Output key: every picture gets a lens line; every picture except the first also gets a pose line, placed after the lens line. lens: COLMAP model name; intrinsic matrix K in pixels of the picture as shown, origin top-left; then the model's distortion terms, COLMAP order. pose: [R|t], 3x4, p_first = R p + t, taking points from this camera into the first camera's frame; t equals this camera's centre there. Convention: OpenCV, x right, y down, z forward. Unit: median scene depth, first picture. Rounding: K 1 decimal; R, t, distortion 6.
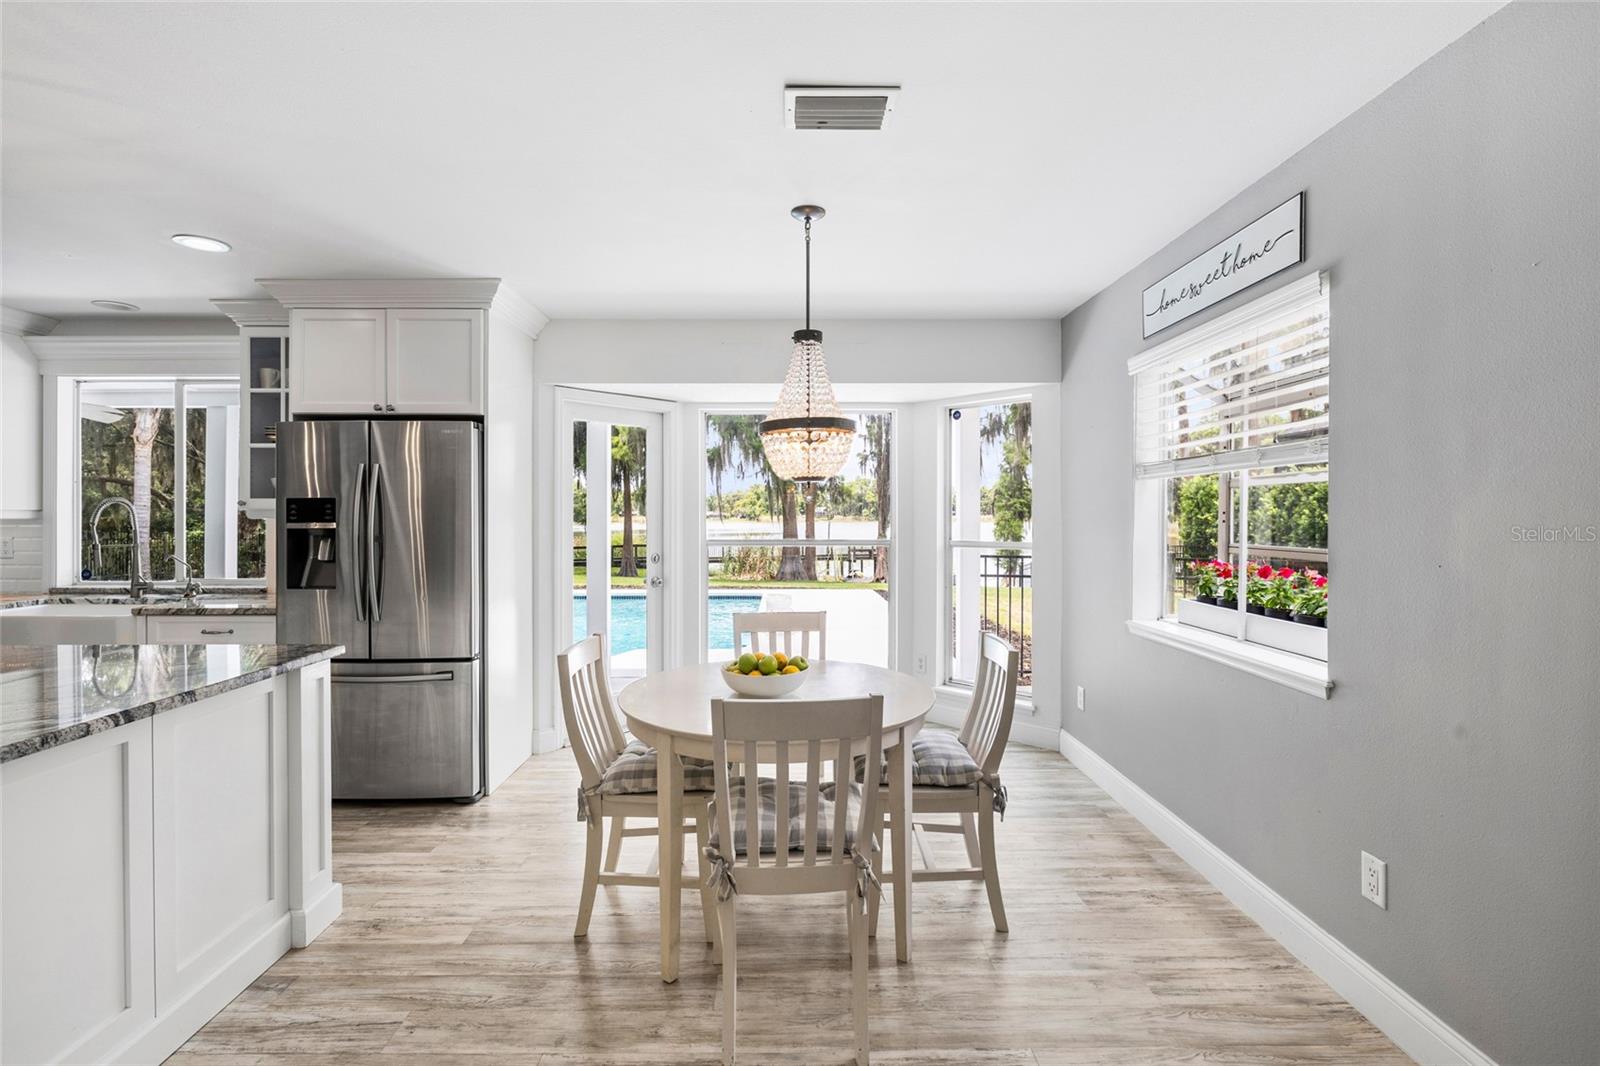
lens RADIAL K [[719.8, 0, 785.5], [0, 719.8, 516.3], [0, 0, 1]] dist [-0.006656, 0.000451]
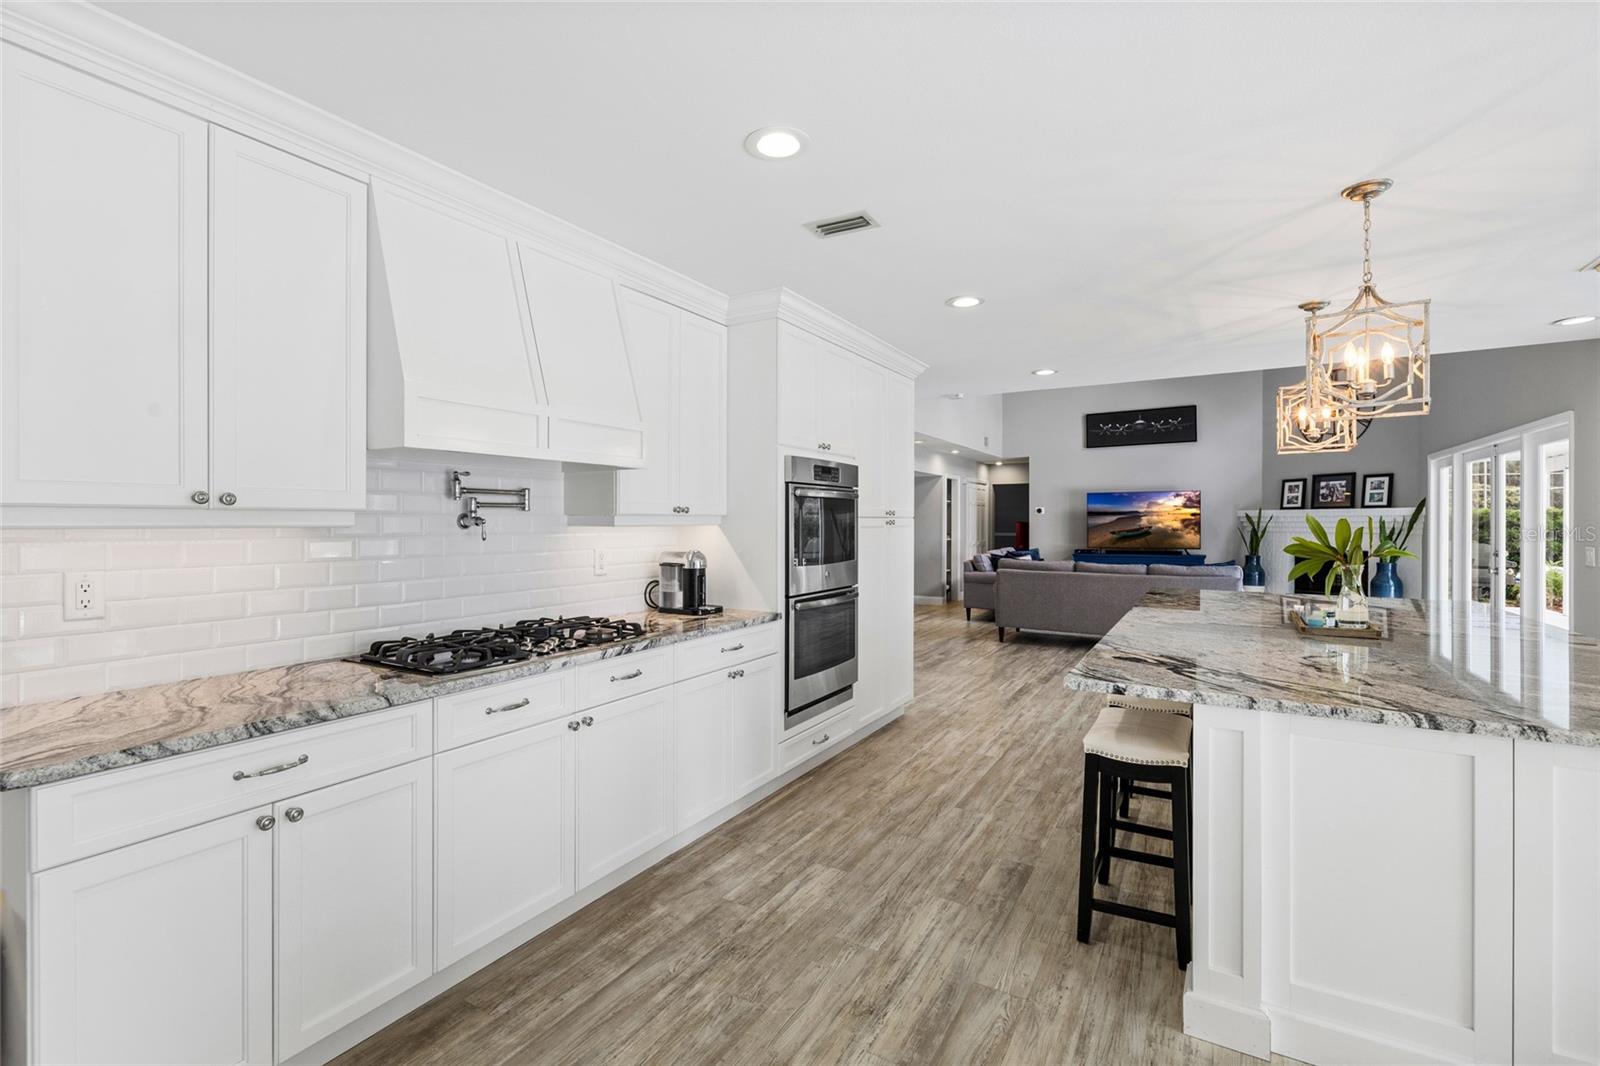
lens RADIAL K [[713.5, 0, 796.5], [0, 713.5, 523.9], [0, 0, 1]] dist [-0.008254, 0.001071]
pose [[-0.510942, 0.004198, -0.859605, 0.192501], [-0.001174, 0.999984, 0.005581, -0.003249], [0.859614, 0.003861, -0.510929, 0.354116]]
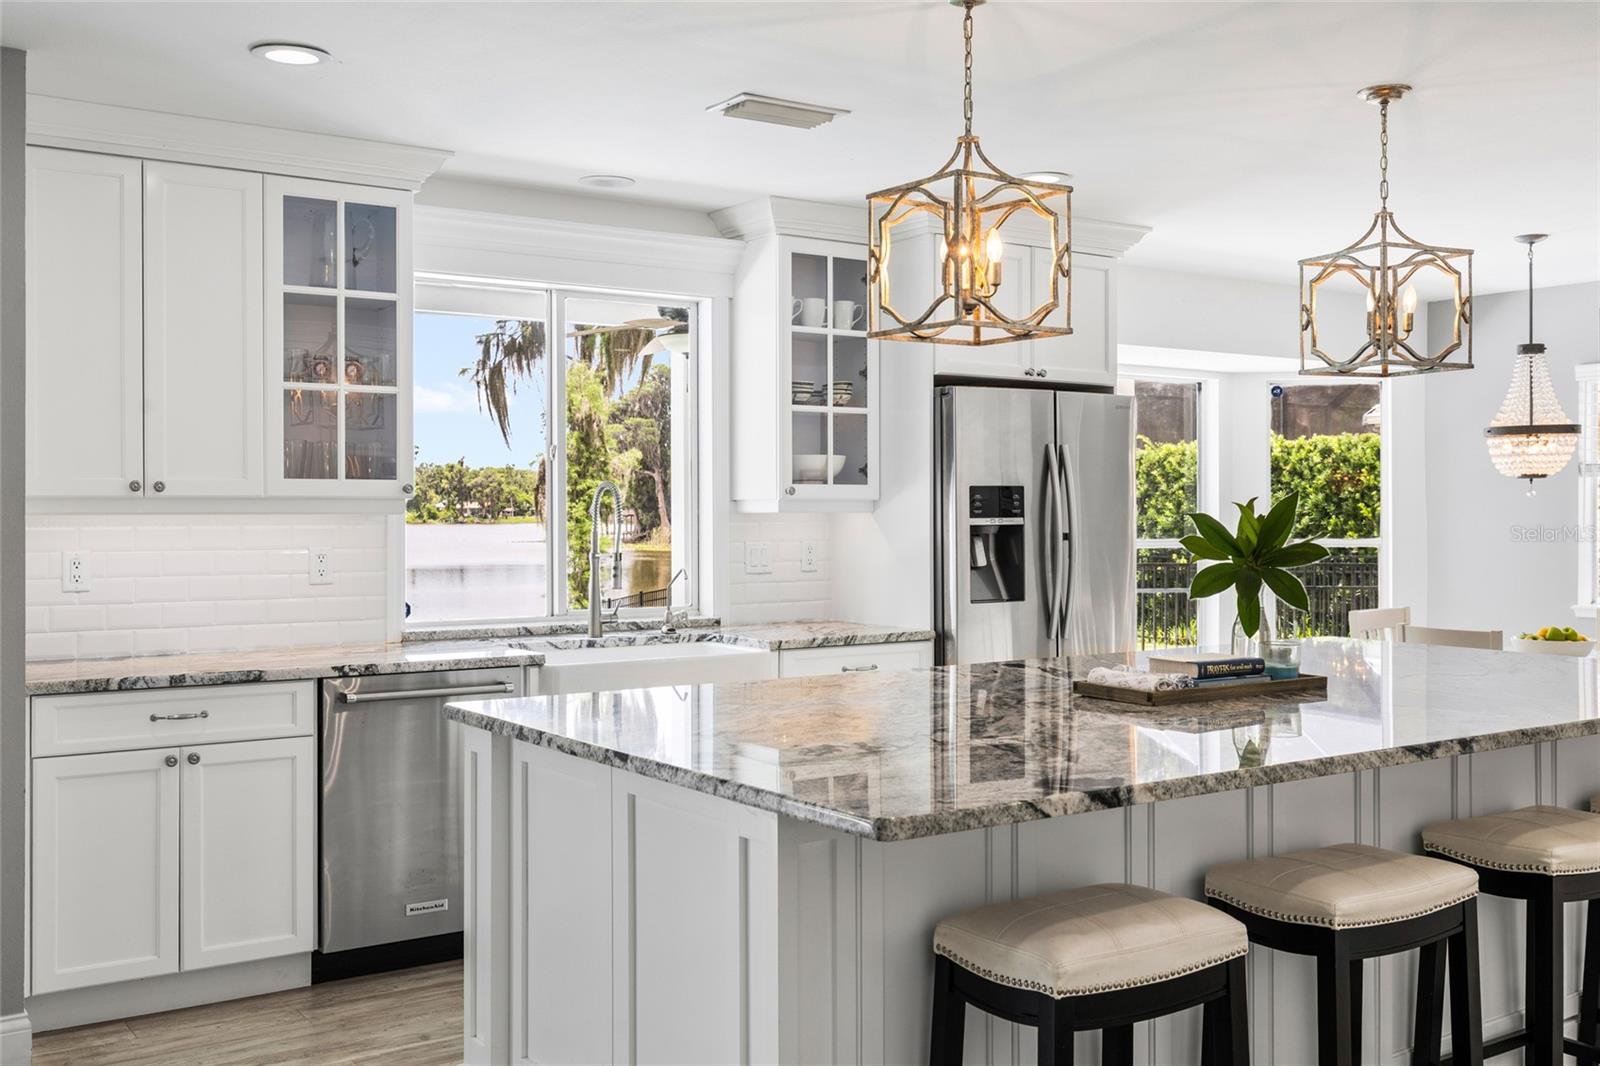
lens RADIAL K [[1549.3, 0, 803.5], [0, 1549.3, 515.9], [0, 0, 1]] dist [0.003906, -0.018371]
pose [[0.824662, -0.001773, 0.565623, -1.773431], [0.000934, 0.999998, 0.001772, 0.003114], [-0.565625, -0.000933, 0.824662, -0.273550]]
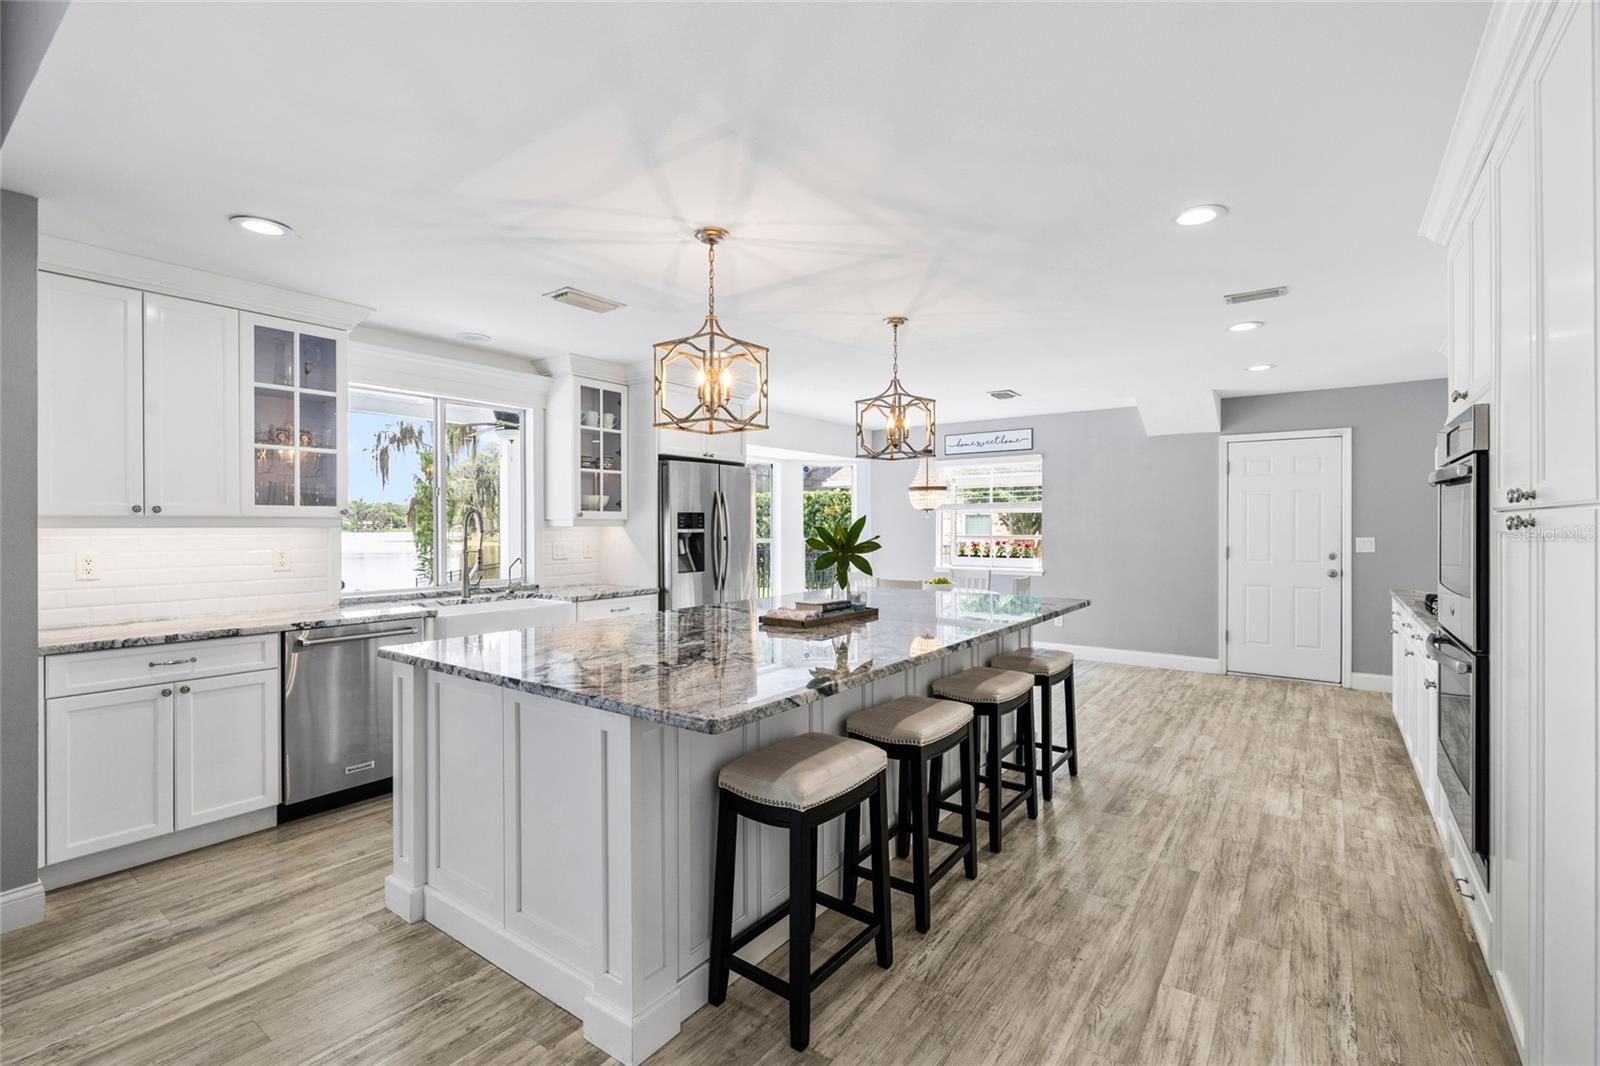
lens RADIAL K [[714.7, 0, 800.2], [0, 714.7, 528.4], [0, 0, 1]] dist [-0.006285, 0.000908]
pose [[0.593326, -0.003668, 0.804954, -1.725415], [0.001724, 0.999993, 0.003285, 0.002926], [-0.804960, -0.000561, 0.593329, -0.084754]]
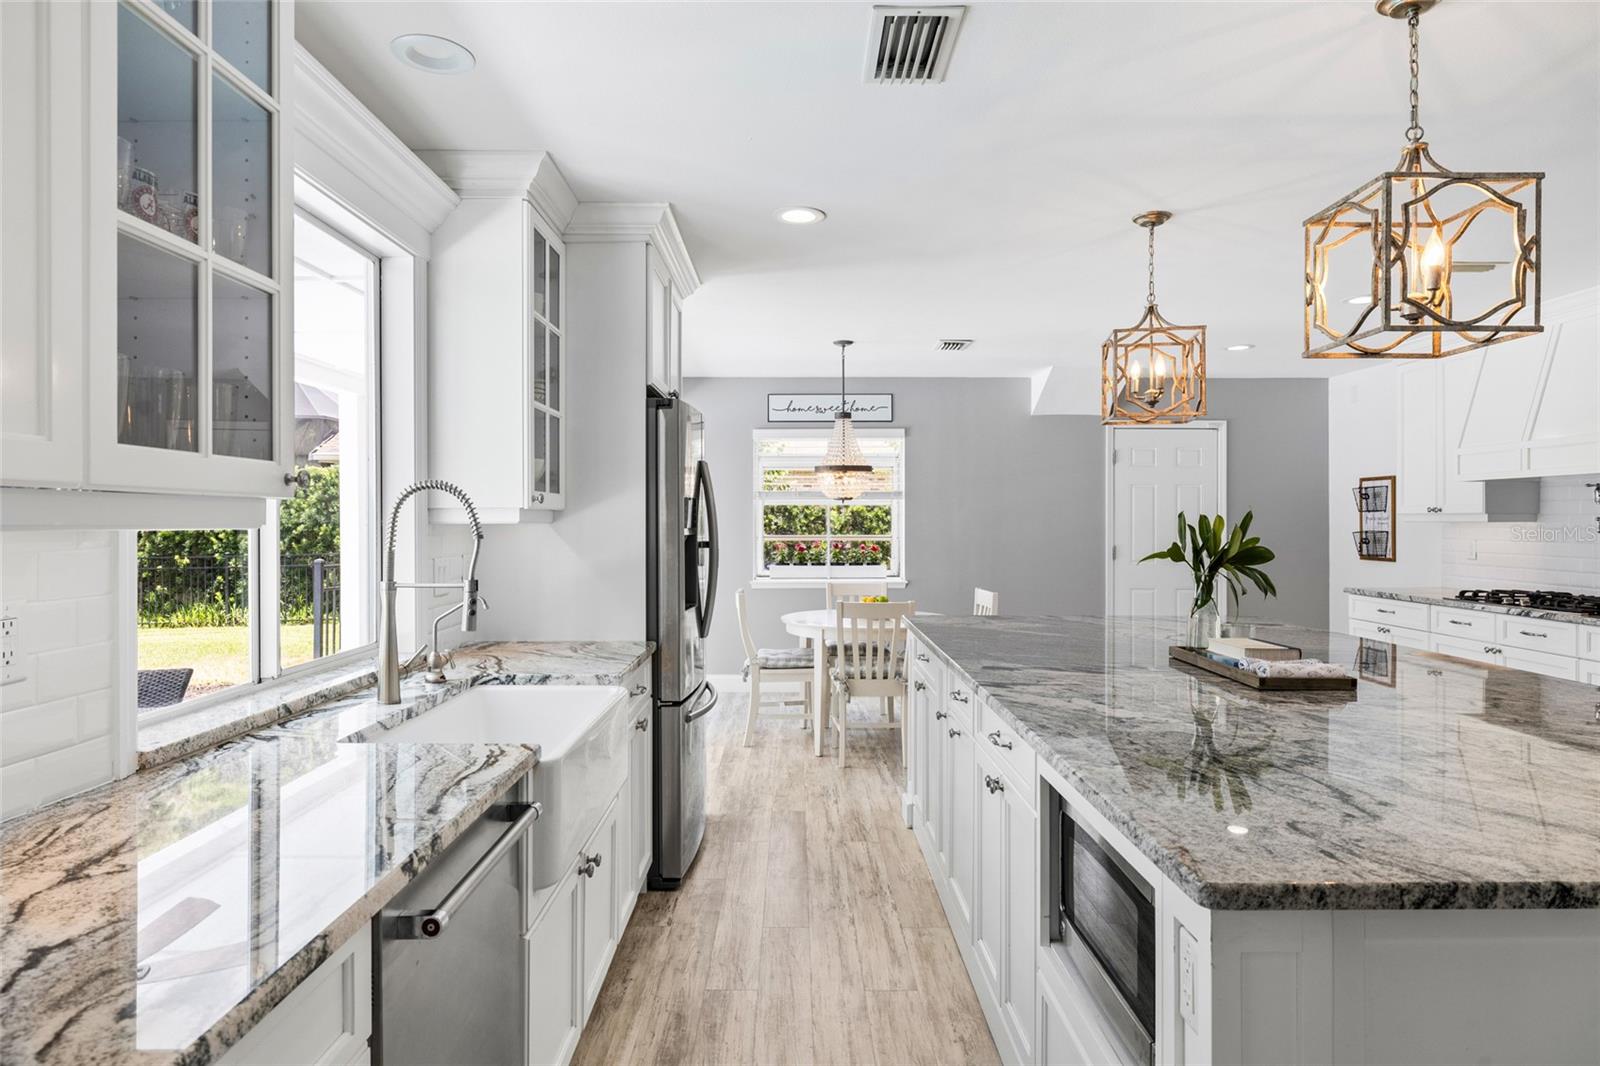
lens RADIAL K [[936.4, 0, 799.8], [0, 936.4, 525.5], [0, 0, 1]] dist [-0.004787, -0.001239]
pose [[-0.002436, -0.004509, 0.999987, -1.719130], [0.001077, 0.999989, 0.004511, 0.000668], [-0.999996, 0.001088, -0.002431, 0.867047]]
